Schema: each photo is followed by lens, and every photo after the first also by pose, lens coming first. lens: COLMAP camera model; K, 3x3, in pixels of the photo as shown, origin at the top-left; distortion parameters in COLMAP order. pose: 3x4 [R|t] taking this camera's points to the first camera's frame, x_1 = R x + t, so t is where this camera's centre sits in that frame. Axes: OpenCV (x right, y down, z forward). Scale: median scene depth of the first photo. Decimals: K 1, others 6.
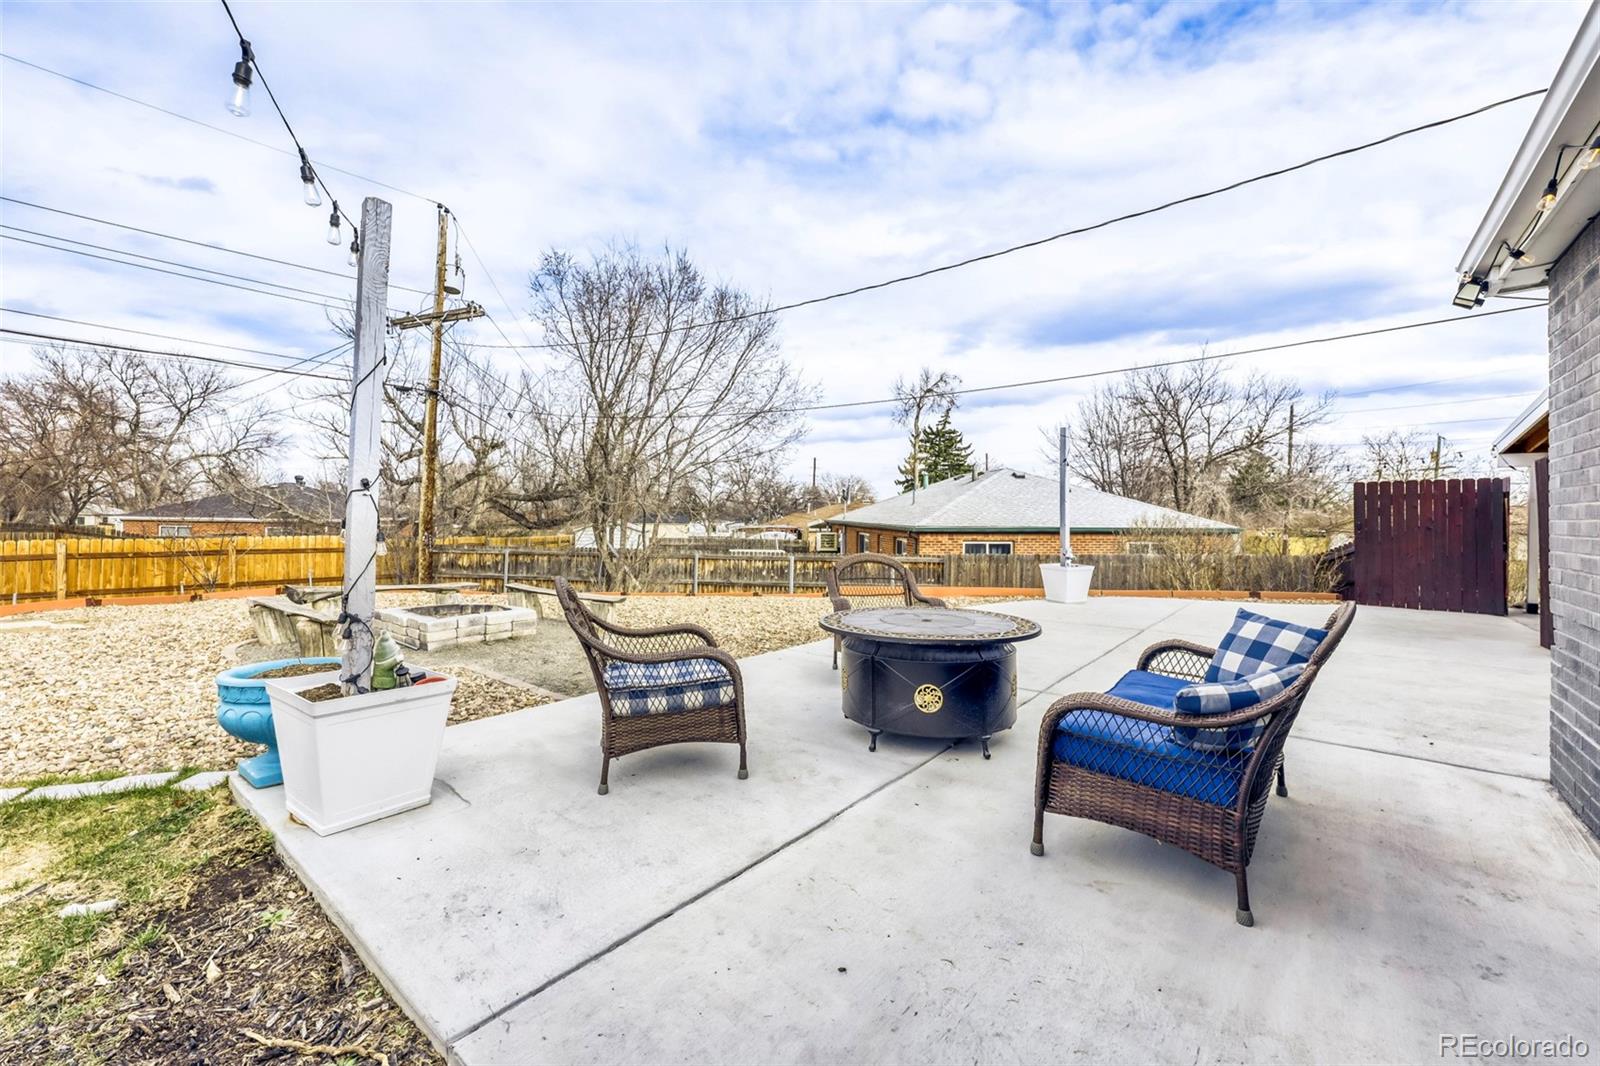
lens RADIAL K [[655.7, 0, 796.4], [0, 655.7, 513.3], [0, 0, 1]] dist [-0.008910, -0.000364]
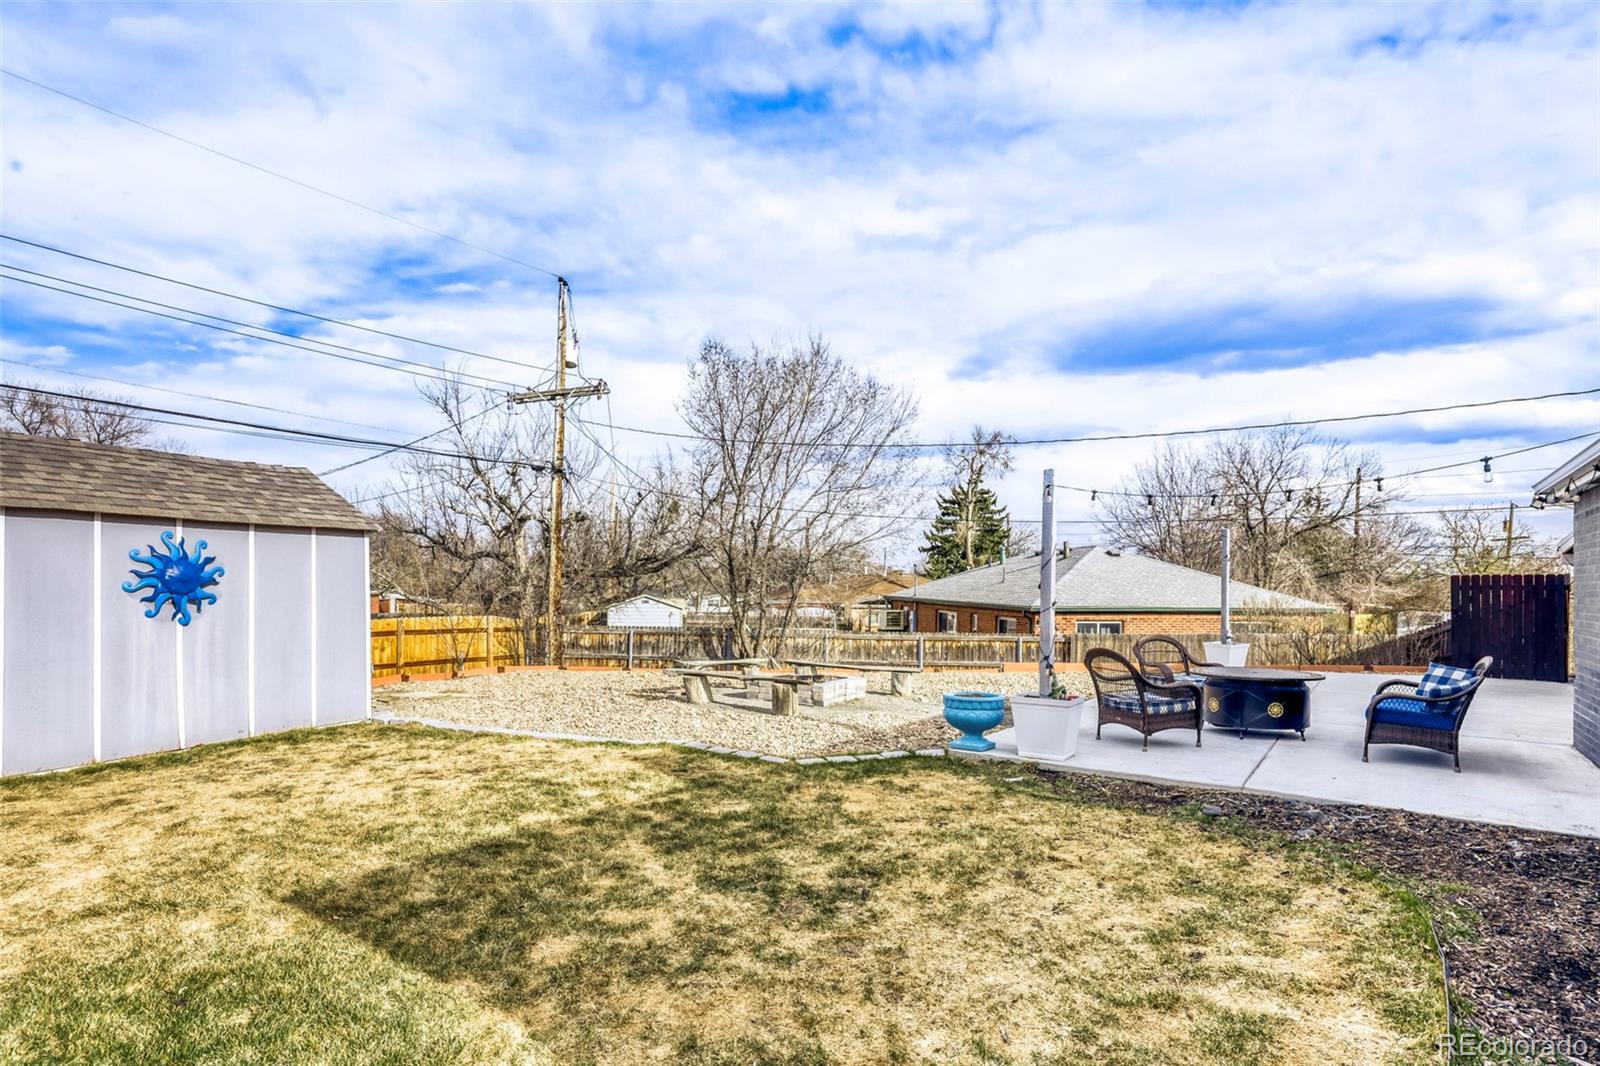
lens RADIAL K [[826.7, 0, 804.3], [0, 826.7, 579.8], [0, 0, 1]] dist [-0.004331, 0.001748]
pose [[0.997363, 0.003441, 0.072495, -0.272436], [-0.003363, 0.999994, -0.001201, -0.019081], [-0.072498, 0.000954, 0.997368, -0.267031]]
